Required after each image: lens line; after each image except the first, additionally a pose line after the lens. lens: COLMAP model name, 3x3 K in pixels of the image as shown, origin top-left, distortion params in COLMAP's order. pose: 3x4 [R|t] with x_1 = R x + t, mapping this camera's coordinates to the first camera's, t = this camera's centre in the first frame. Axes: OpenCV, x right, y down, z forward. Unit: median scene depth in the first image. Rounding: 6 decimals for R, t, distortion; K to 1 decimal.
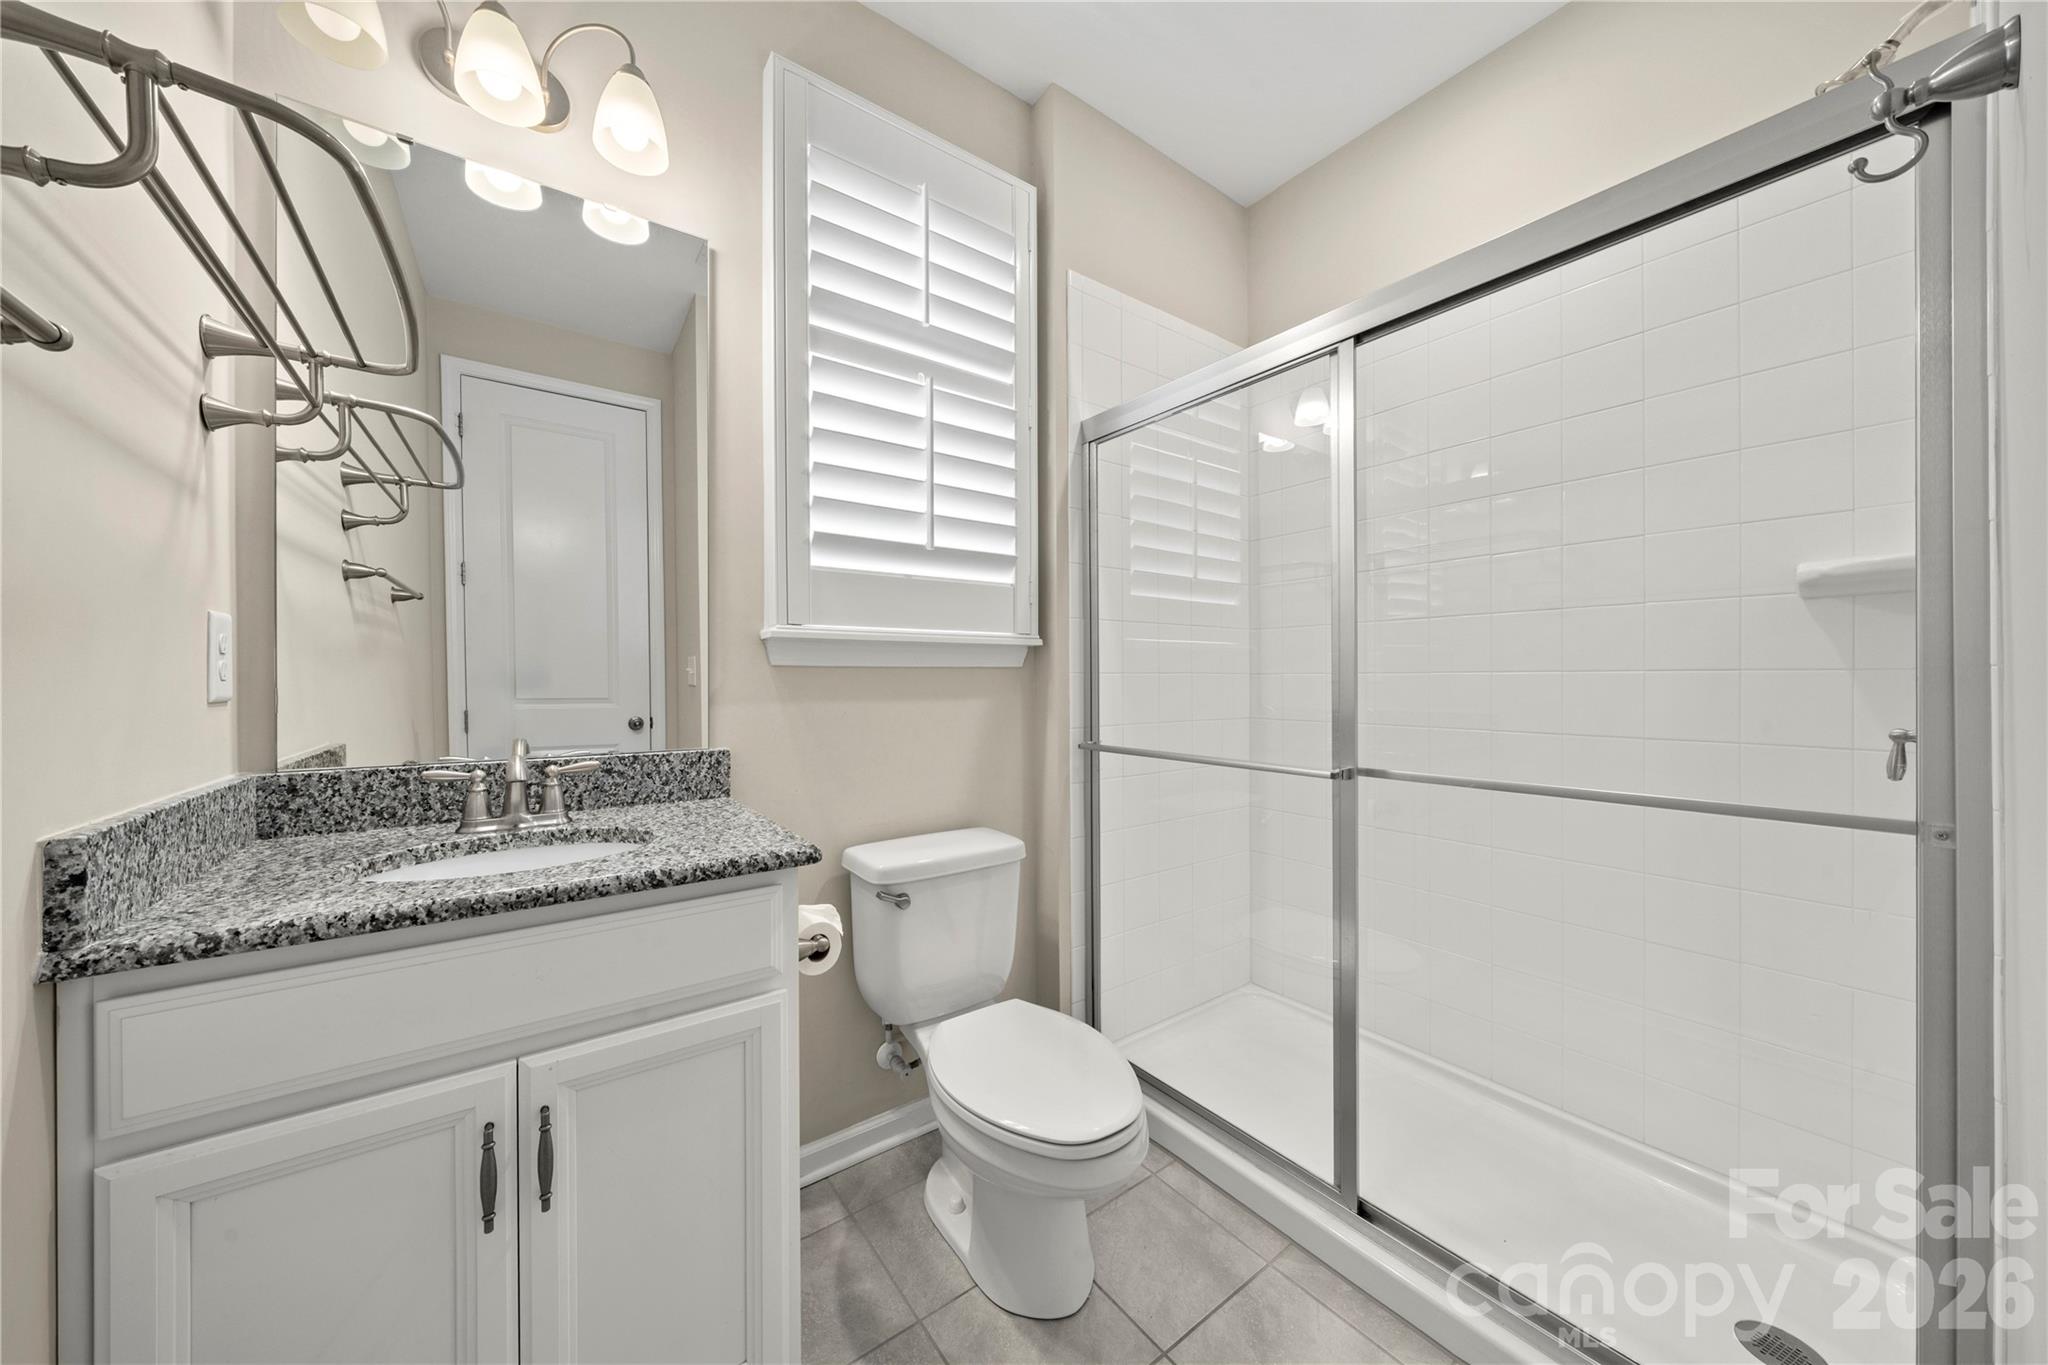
lens RADIAL K [[706.2, 0, 1031.3], [0, 706.2, 685.5], [0, 0, 1]] dist [-0.000301, -0.000461]
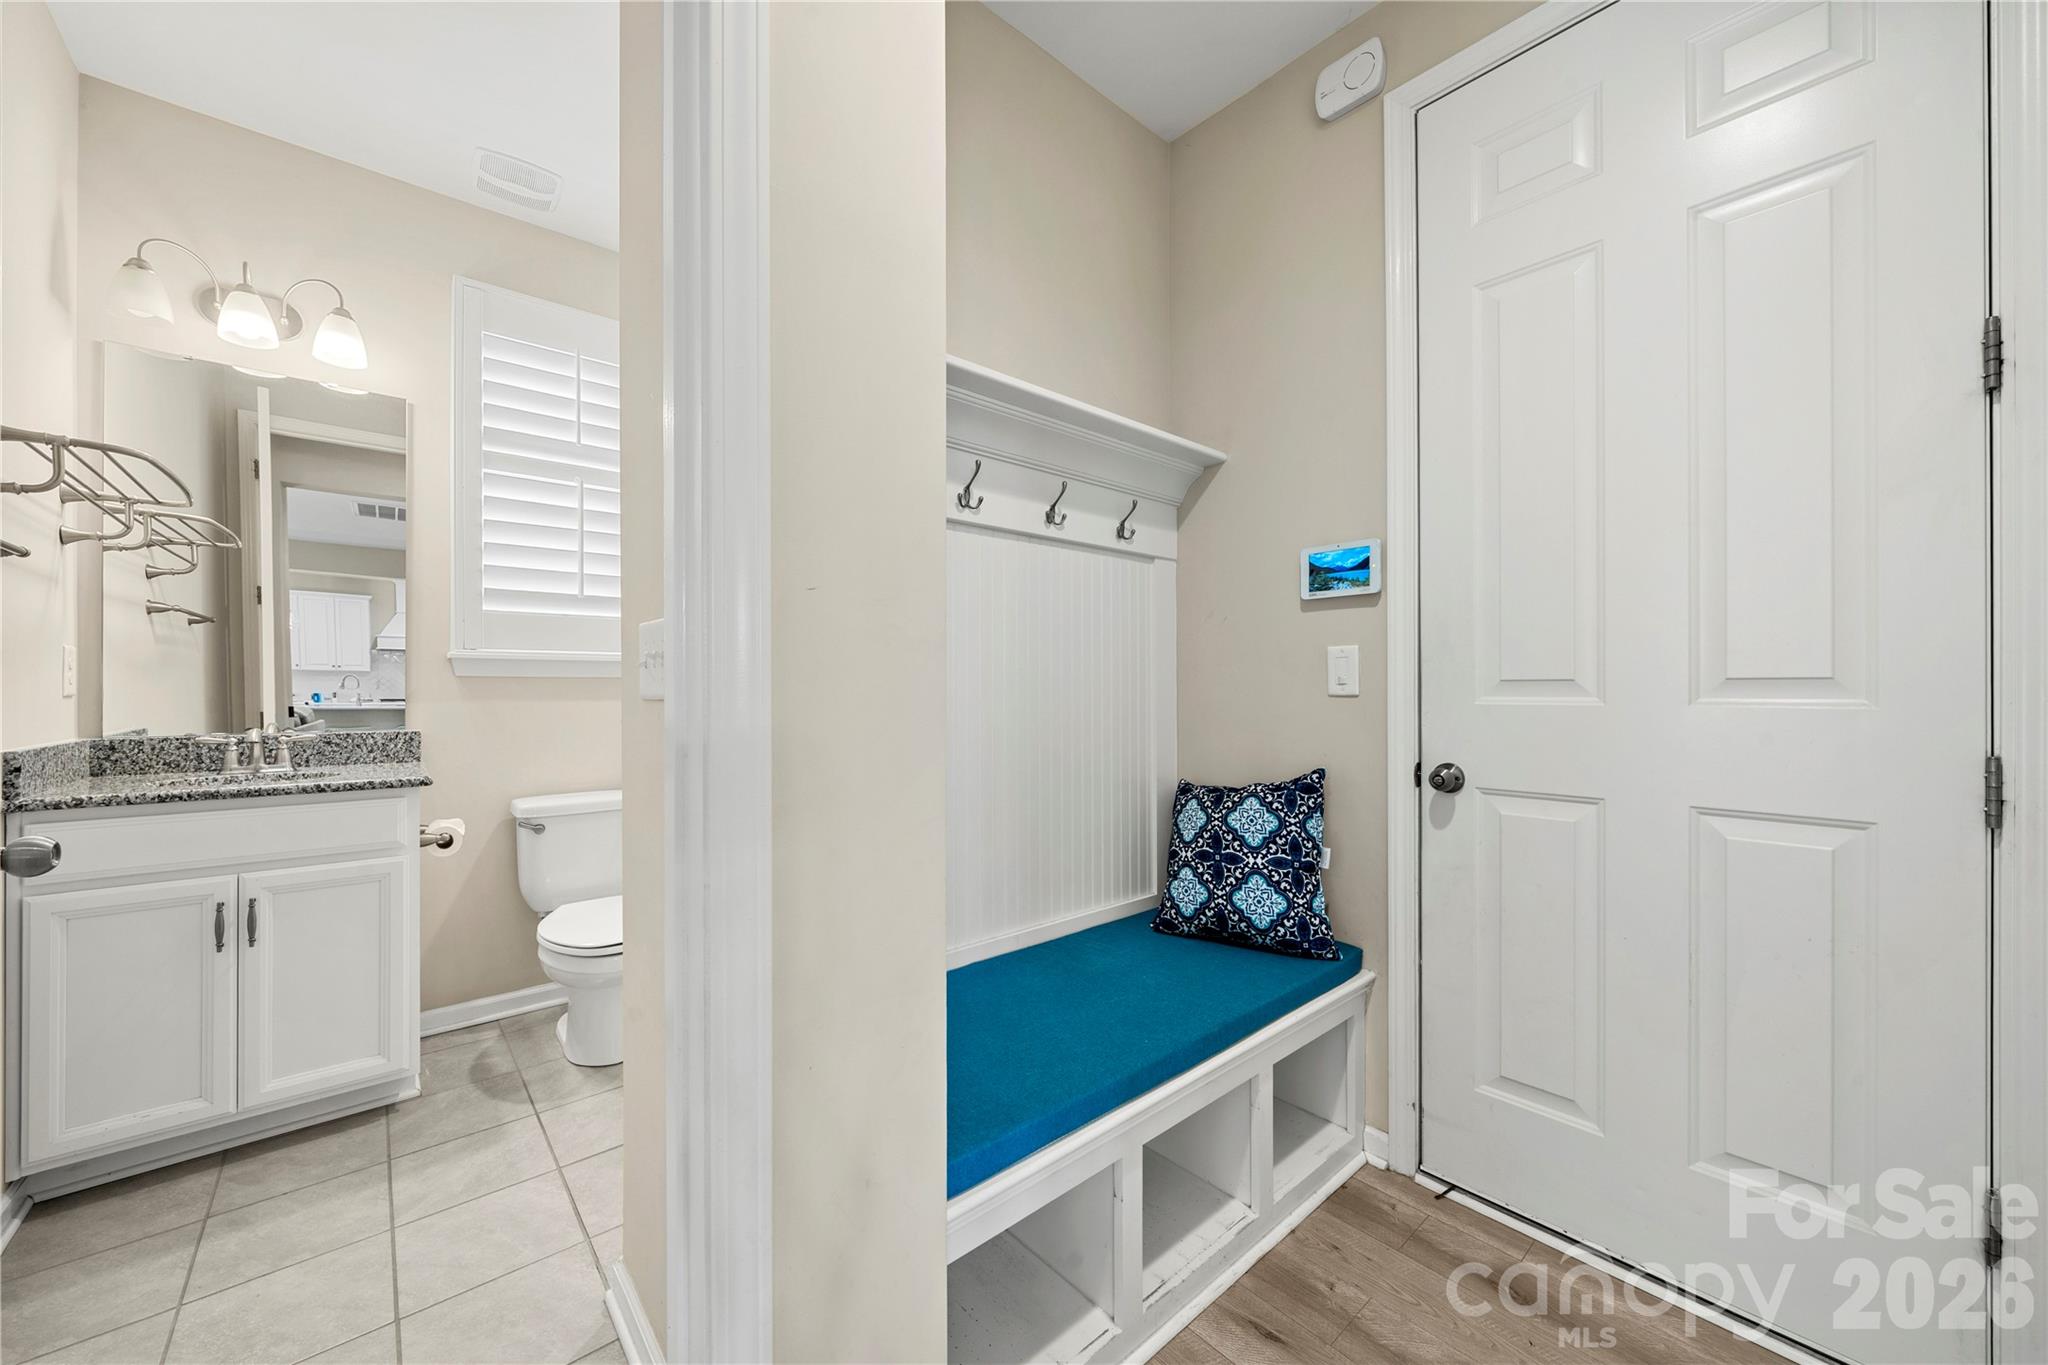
lens RADIAL K [[756.1, 0, 1014.0], [0, 756.1, 693.0], [0, 0, 1]] dist [-0.000835, 0.000746]
pose [[0.996849, 0.004679, 0.079191, 0.983699], [-0.004509, 0.999987, -0.002335, 0.008238], [-0.079200, 0.001970, 0.996857, -0.999346]]
